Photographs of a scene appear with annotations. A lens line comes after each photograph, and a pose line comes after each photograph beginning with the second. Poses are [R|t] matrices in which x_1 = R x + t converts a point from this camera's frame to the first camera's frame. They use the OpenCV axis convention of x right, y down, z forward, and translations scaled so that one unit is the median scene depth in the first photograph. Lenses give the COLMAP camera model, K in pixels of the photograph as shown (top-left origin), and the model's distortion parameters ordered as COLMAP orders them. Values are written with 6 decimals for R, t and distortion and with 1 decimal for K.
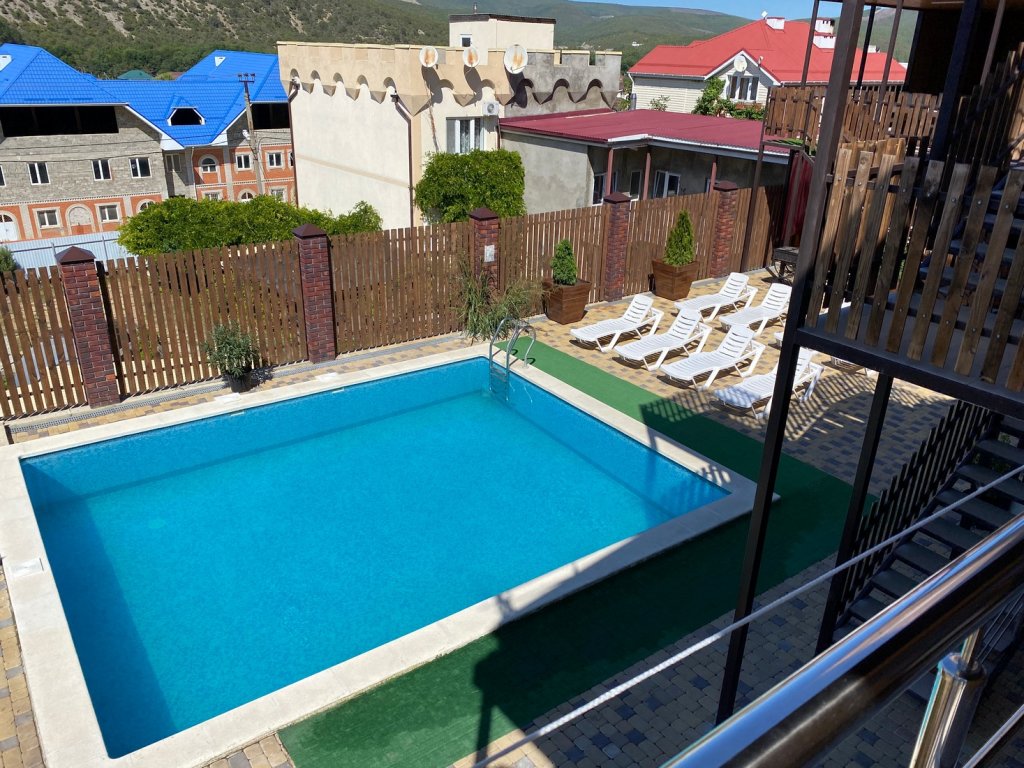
lens RADIAL K [[772.5, 0, 512.0], [0, 772.5, 384.0], [0, 0, 1]] dist [0.011082, -0.005148]
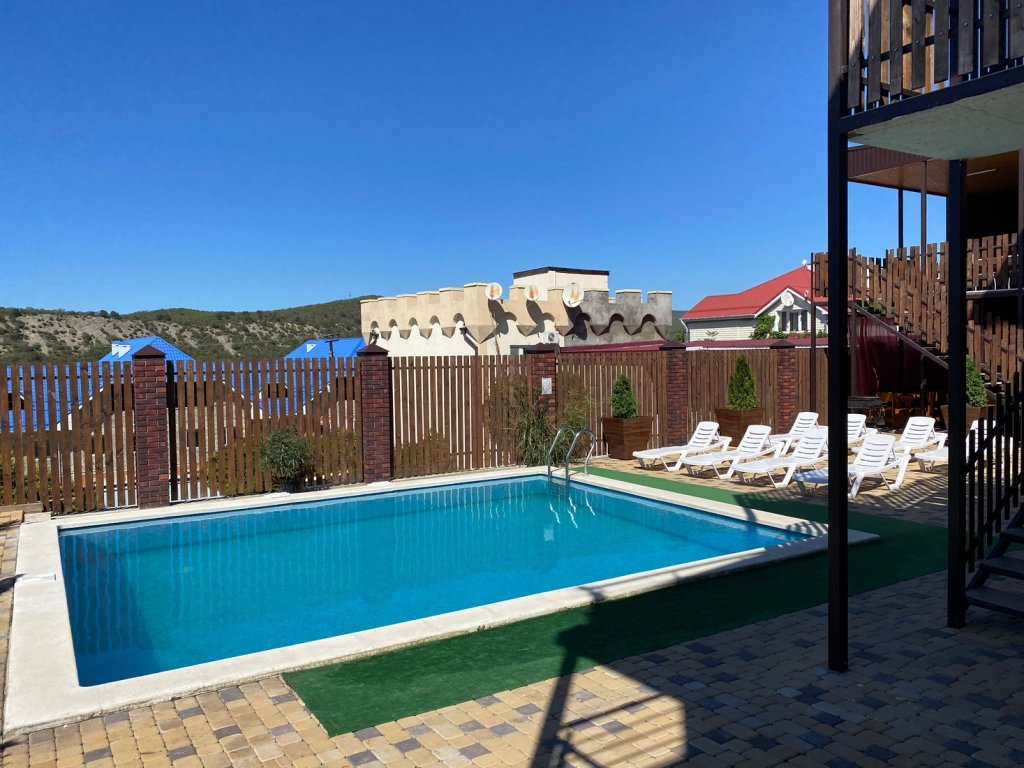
lens RADIAL K [[771.5, 0, 511.5], [0, 771.5, 357.6], [0, 0, 1]] dist [0.082852, -0.118452]
pose [[0.995760, -0.040748, -0.082469, 0.004365], [0.004898, 0.918750, -0.394808, 0.091581], [0.091856, 0.392730, 0.915055, 0.025385]]
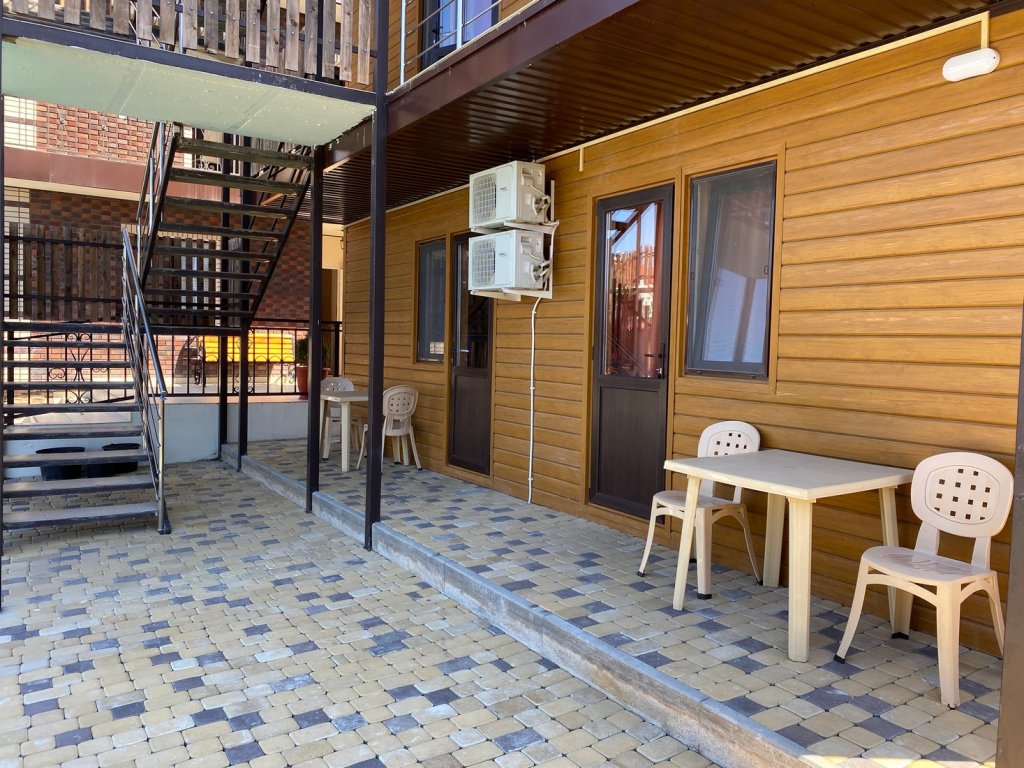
lens RADIAL K [[772.5, 0, 512.0], [0, 772.5, 384.0], [0, 0, 1]] dist [0.011082, -0.005148]
pose [[0.063706, -0.079565, 0.994792, -0.079056], [0.383167, 0.922366, 0.049234, 0.078506], [-0.921480, 0.378035, 0.089247, 0.079881]]
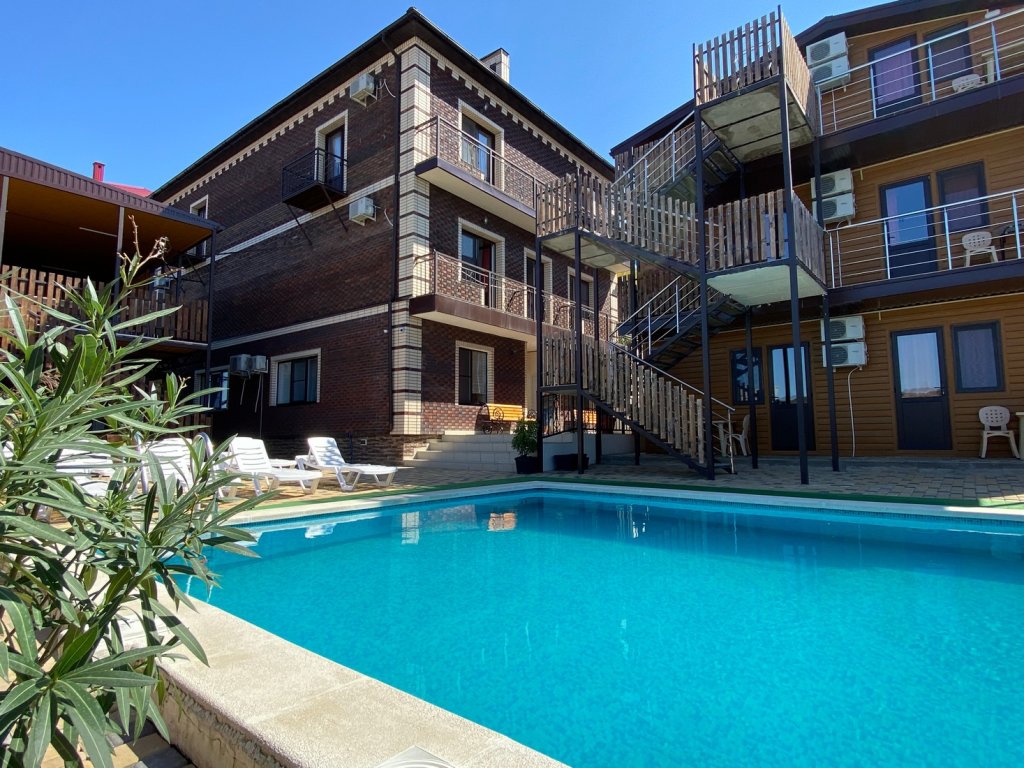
lens RADIAL K [[554.3, 0, 512.0], [0, 554.3, 384.0], [0, 0, 1]] dist [-0.001454, -0.000441]
pose [[-0.260419, 0.080878, 0.962102, -0.156055], [0.389188, 0.920735, 0.027944, -0.013482], [-0.883581, 0.381716, -0.271253, 0.365330]]
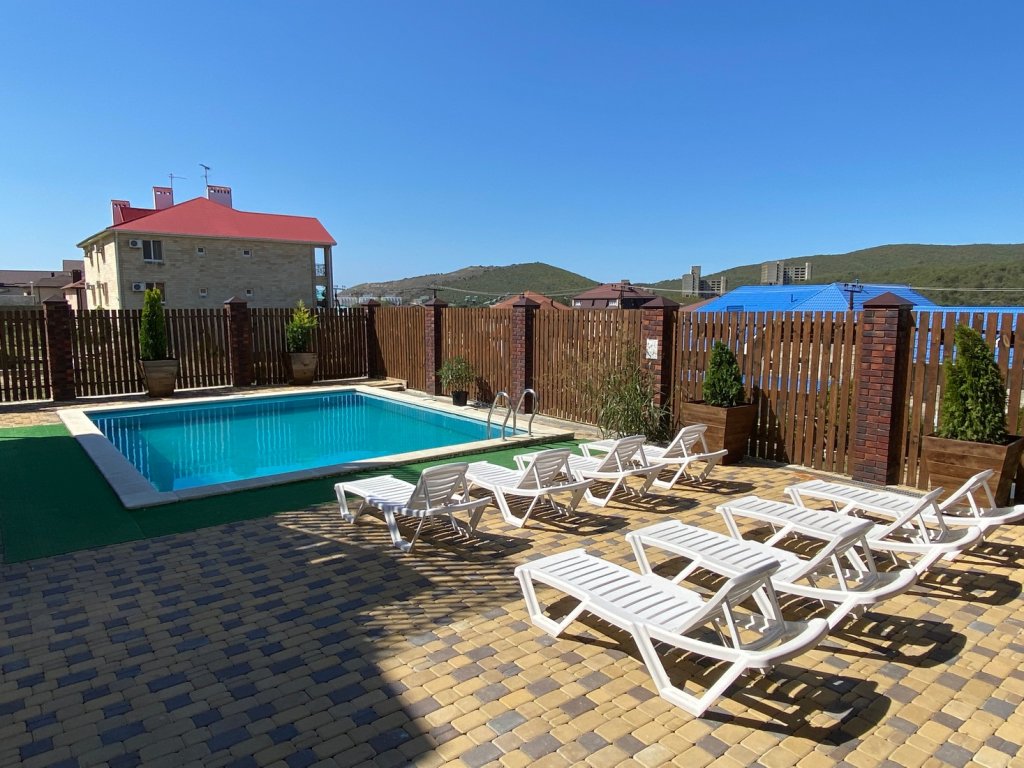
lens RADIAL K [[655.2, 0, 516.1], [0, 655.2, 392.2], [0, 0, 1]] dist [0.058324, -0.065432]
pose [[0.042423, 0.107588, -0.993290, 0.322991], [-0.397578, 0.913896, 0.082008, -0.058735], [0.916587, 0.391431, 0.081545, 0.383663]]
